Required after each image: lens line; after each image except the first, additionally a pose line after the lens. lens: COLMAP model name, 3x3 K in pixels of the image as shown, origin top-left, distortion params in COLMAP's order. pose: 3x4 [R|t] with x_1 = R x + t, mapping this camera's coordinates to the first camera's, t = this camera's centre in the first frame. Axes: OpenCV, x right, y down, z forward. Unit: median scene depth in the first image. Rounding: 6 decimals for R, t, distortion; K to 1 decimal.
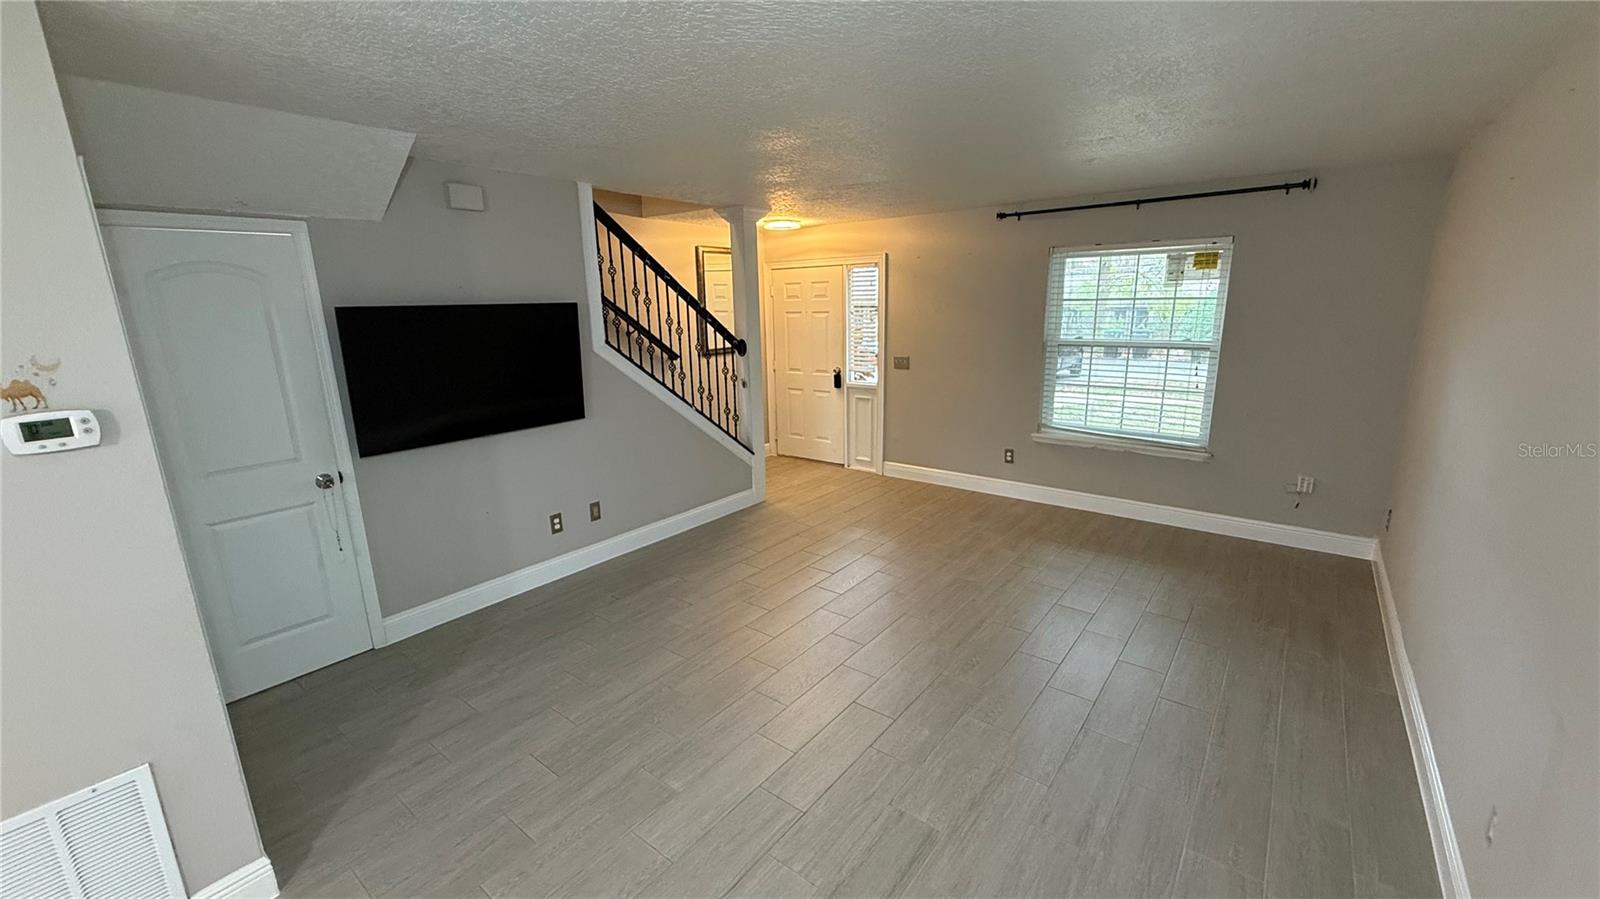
lens RADIAL K [[636.3, 0, 795.8], [0, 636.3, 449.6], [0, 0, 1]] dist [0.000321, -0.000264]
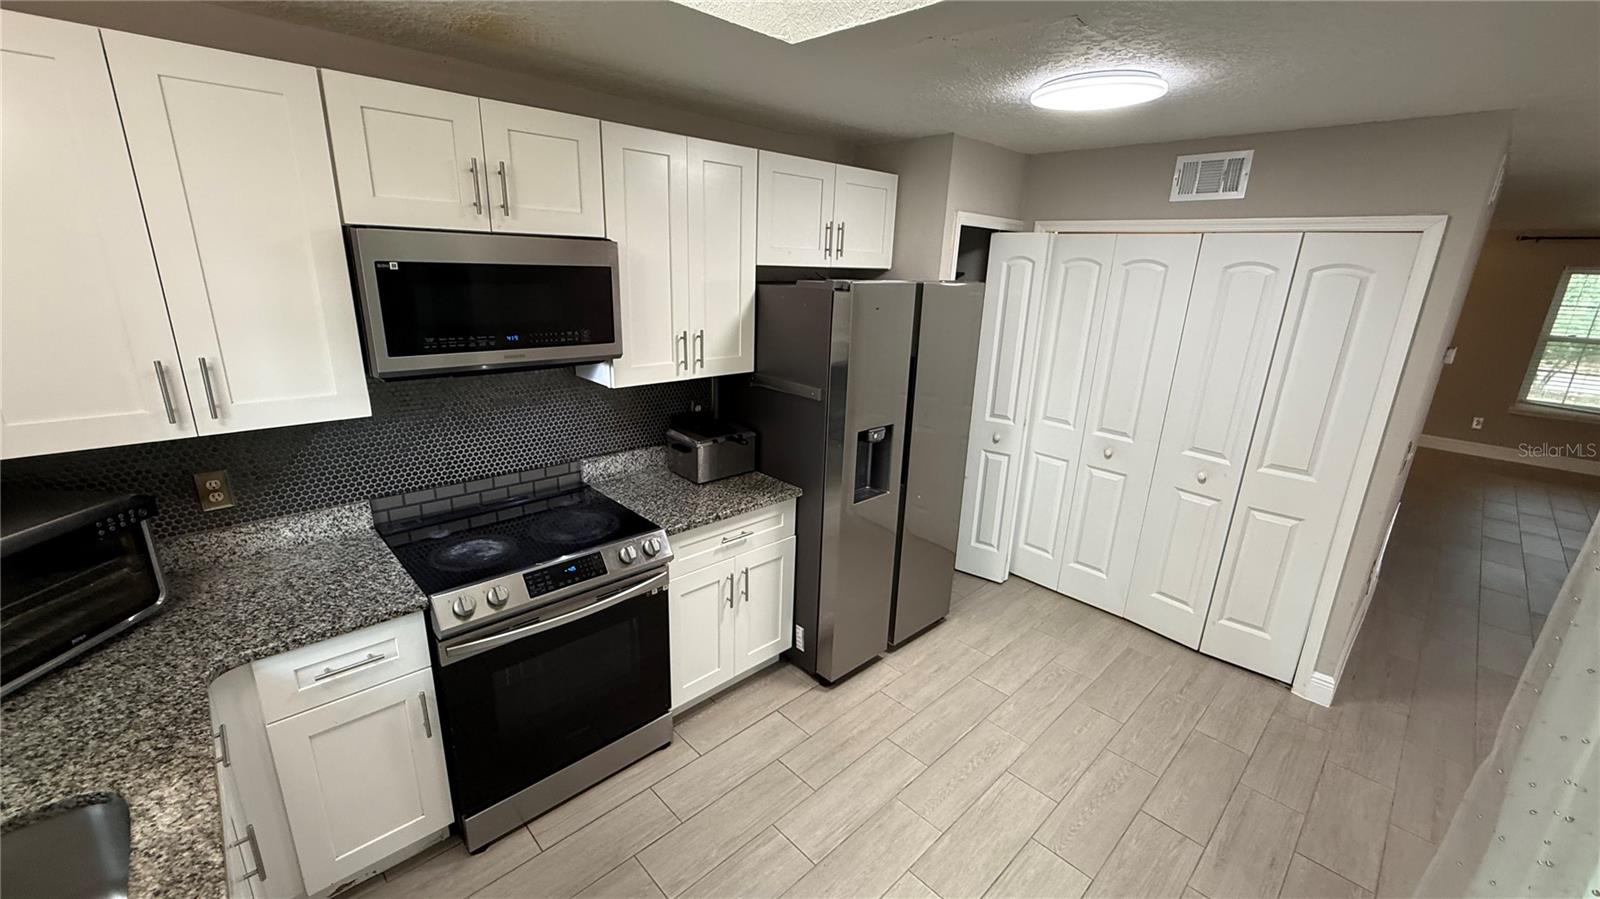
lens RADIAL K [[636.3, 0, 795.8], [0, 636.3, 449.6], [0, 0, 1]] dist [0.000321, -0.000264]
pose [[0.988157, 0.092297, -0.122589, -1.207231], [-0.085544, 0.994570, 0.059264, 0.148073], [0.127393, -0.048075, 0.990687, -0.647853]]
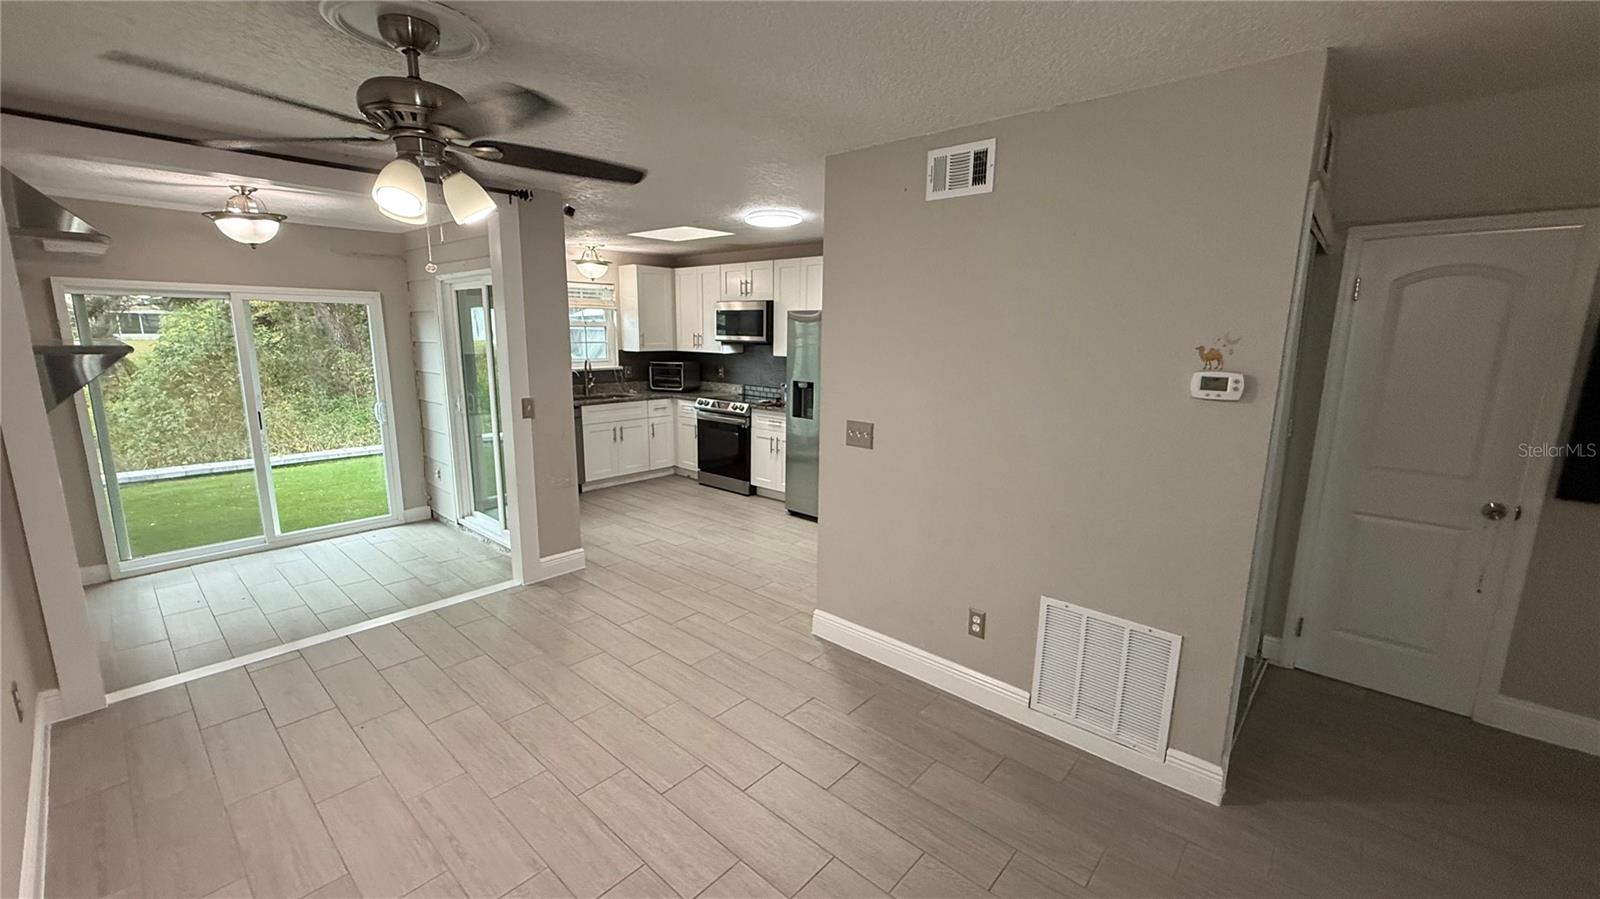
lens RADIAL K [[636.3, 0, 795.8], [0, 636.3, 449.6], [0, 0, 1]] dist [0.000321, -0.000264]
pose [[-0.064705, 0.205258, -0.976567, 0.114918], [-0.241428, 0.946325, 0.214898, 0.010292], [0.968259, 0.249676, -0.011677, 0.049364]]
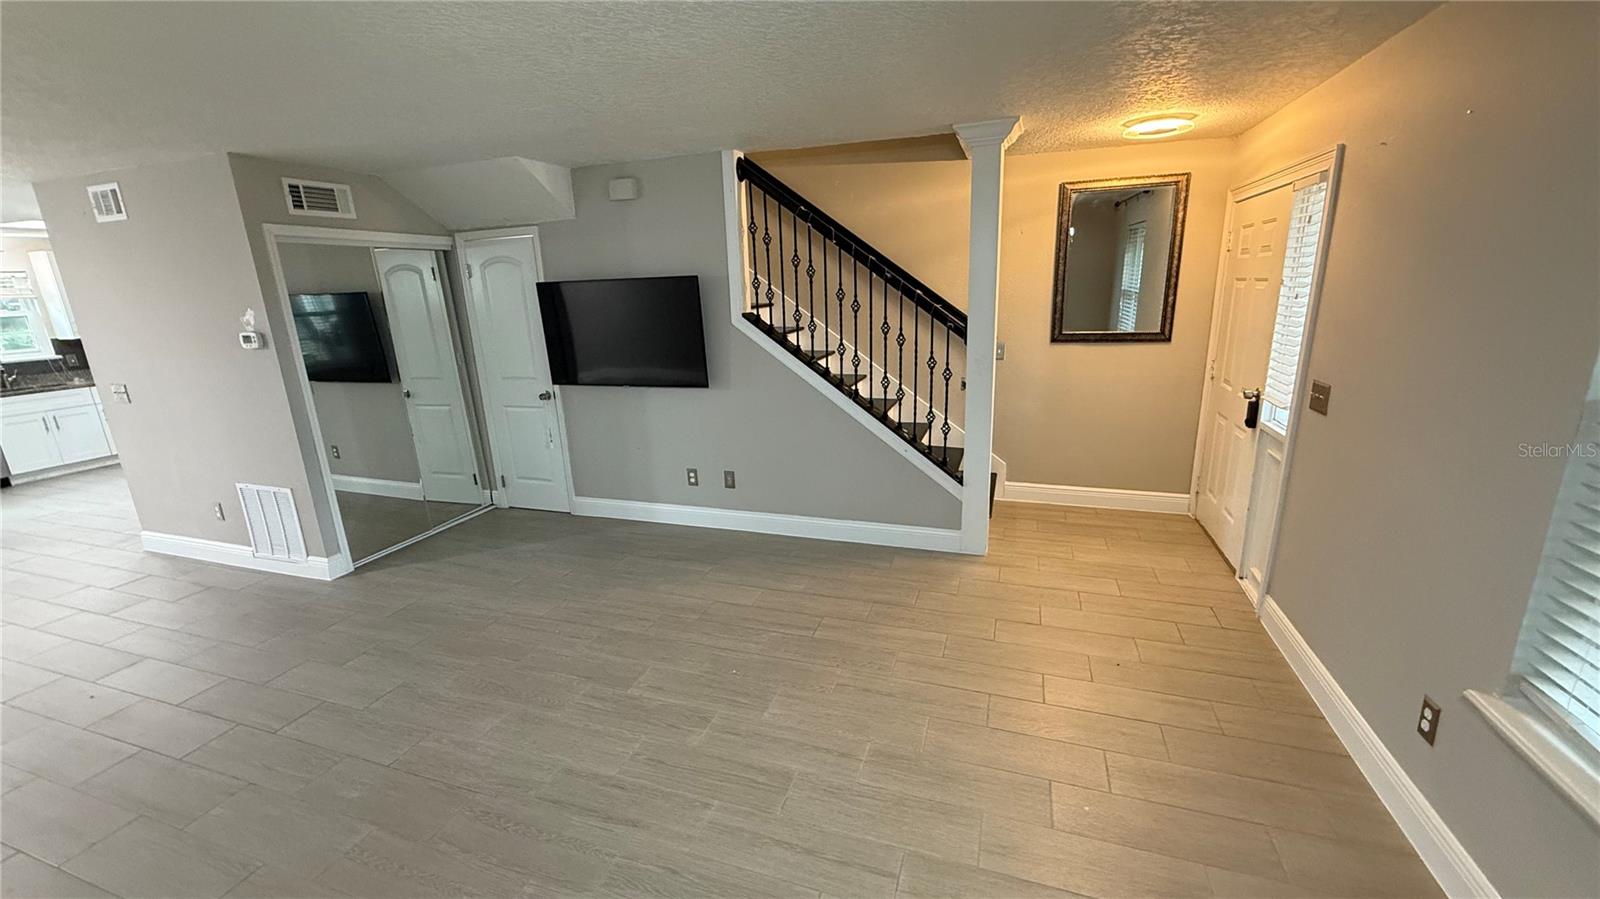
lens RADIAL K [[636.3, 0, 795.8], [0, 636.3, 449.6], [0, 0, 1]] dist [0.000321, -0.000264]
pose [[0.329202, 0.248137, -0.911073, 0.684412], [-0.187555, 0.962813, 0.194459, -0.180322], [0.925445, 0.106860, 0.363499, 0.762555]]
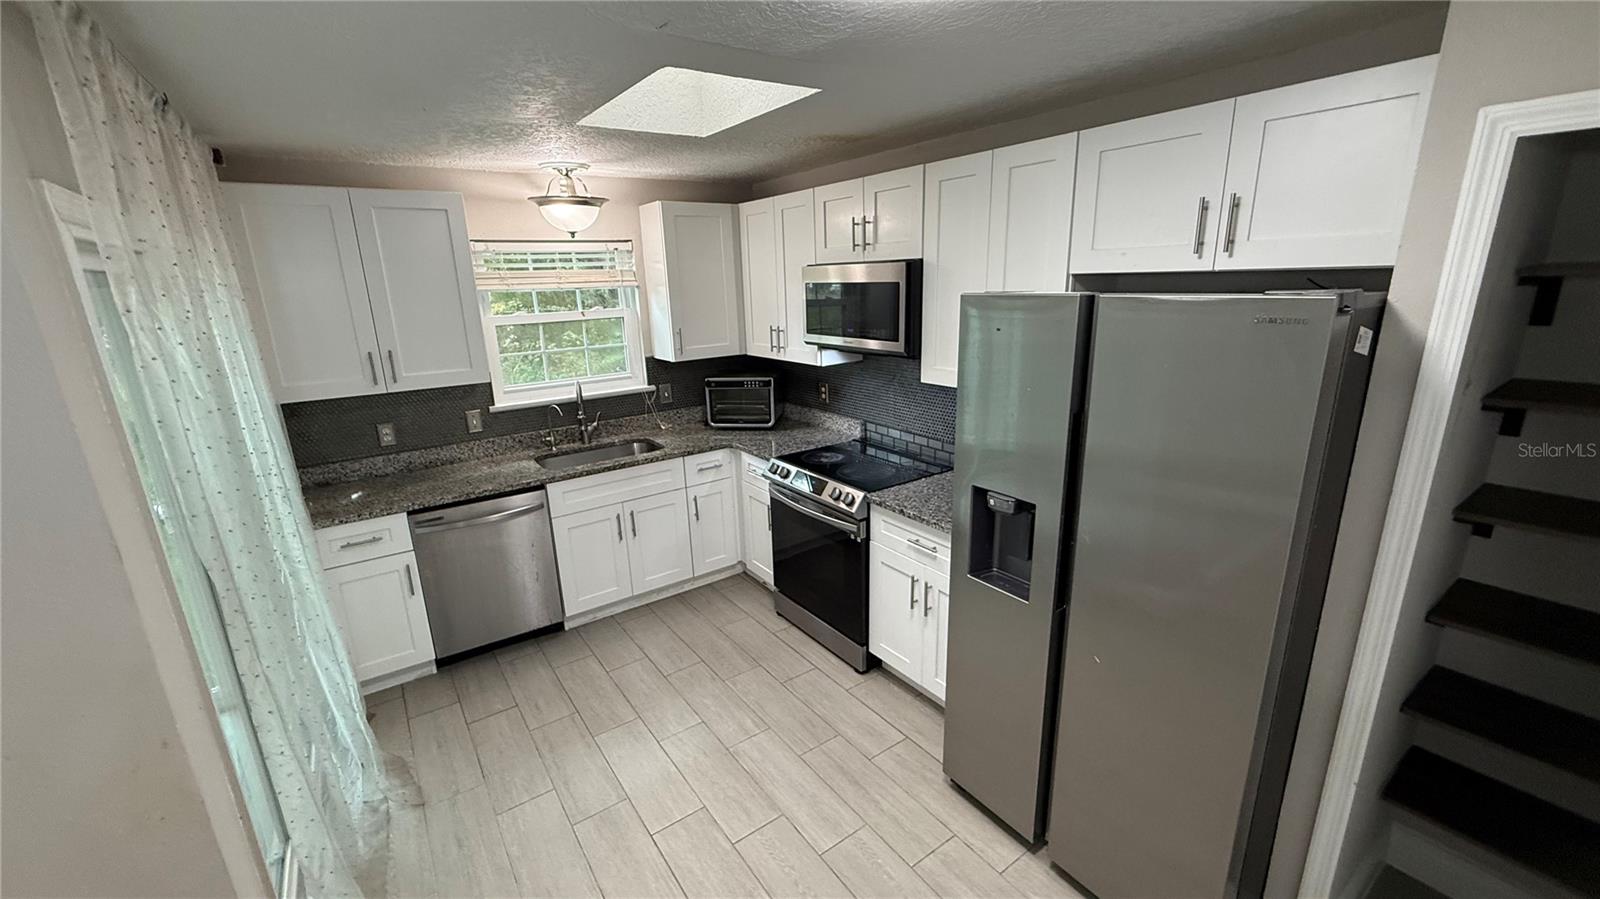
lens RADIAL K [[636.3, 0, 795.8], [0, 636.3, 449.6], [0, 0, 1]] dist [0.000321, -0.000264]
pose [[-0.286218, 0.281550, -0.915865, -0.738261], [-0.184453, 0.921785, 0.341013, -0.006437], [0.940243, 0.266538, -0.211899, -0.040289]]
